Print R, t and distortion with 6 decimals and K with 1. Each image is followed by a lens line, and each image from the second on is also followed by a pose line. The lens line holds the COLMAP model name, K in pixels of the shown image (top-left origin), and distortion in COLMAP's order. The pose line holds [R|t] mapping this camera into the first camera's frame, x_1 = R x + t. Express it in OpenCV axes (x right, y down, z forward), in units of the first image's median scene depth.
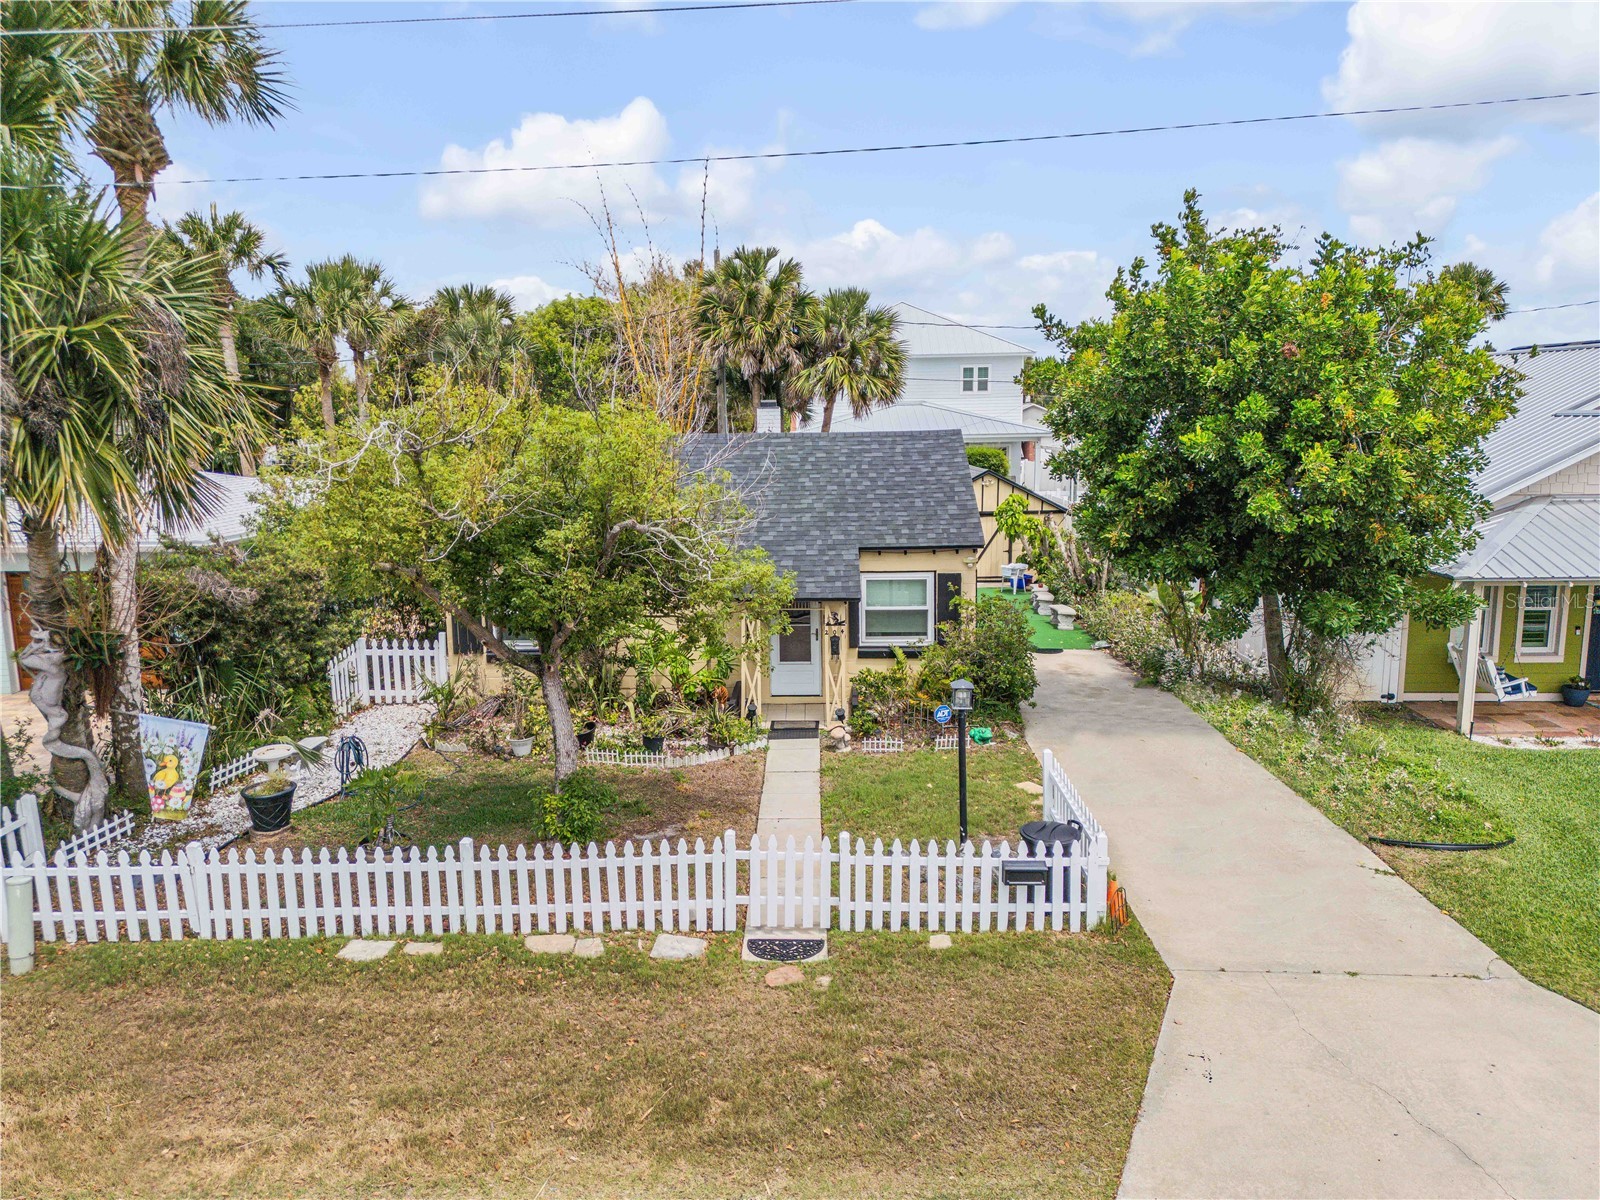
lens RADIAL K [[1121.6, 0, 800.0], [0, 1121.6, 600.0], [0, 0, 1]] dist [0.084346, -0.086356]
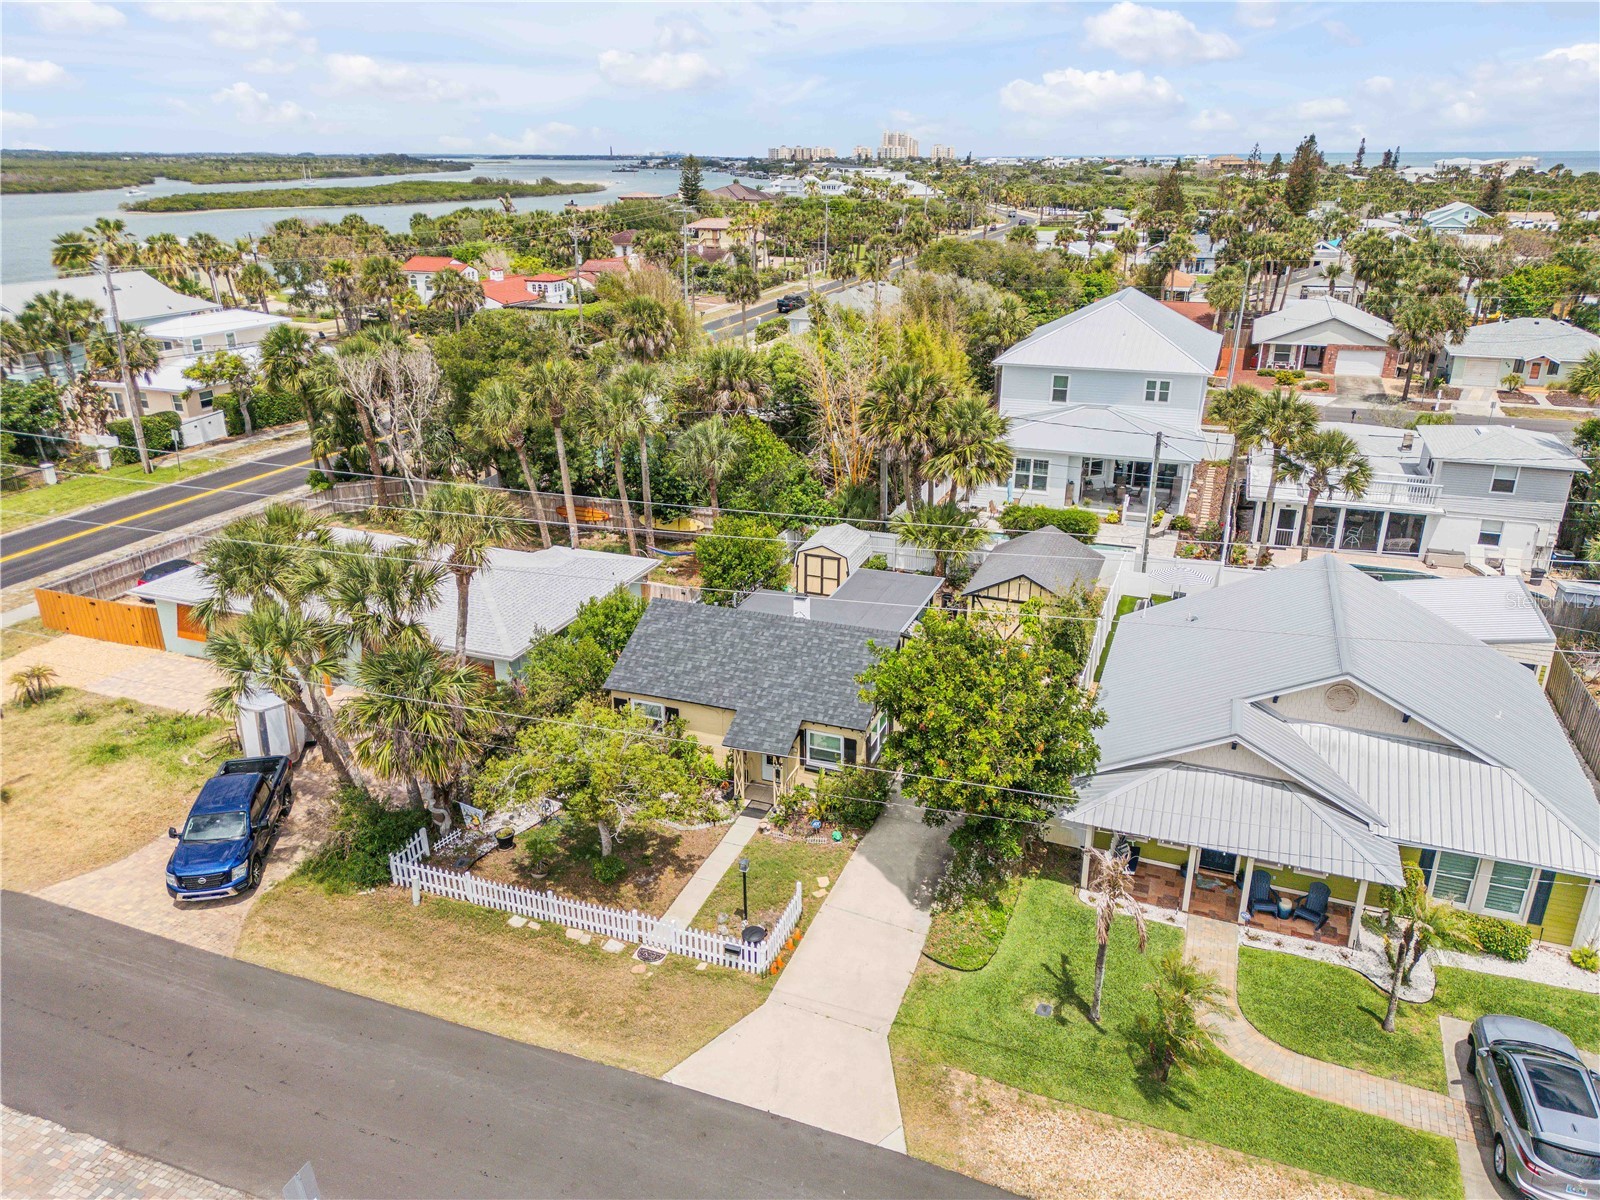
lens RADIAL K [[1121.6, 0, 800.0], [0, 1121.6, 600.0], [0, 0, 1]] dist [0.084346, -0.086356]
pose [[0.939966, 0.133826, -0.313933, 0.858027], [-0.064868, 0.973197, 0.220636, -0.922002], [0.335045, -0.187026, 0.923453, -0.990395]]
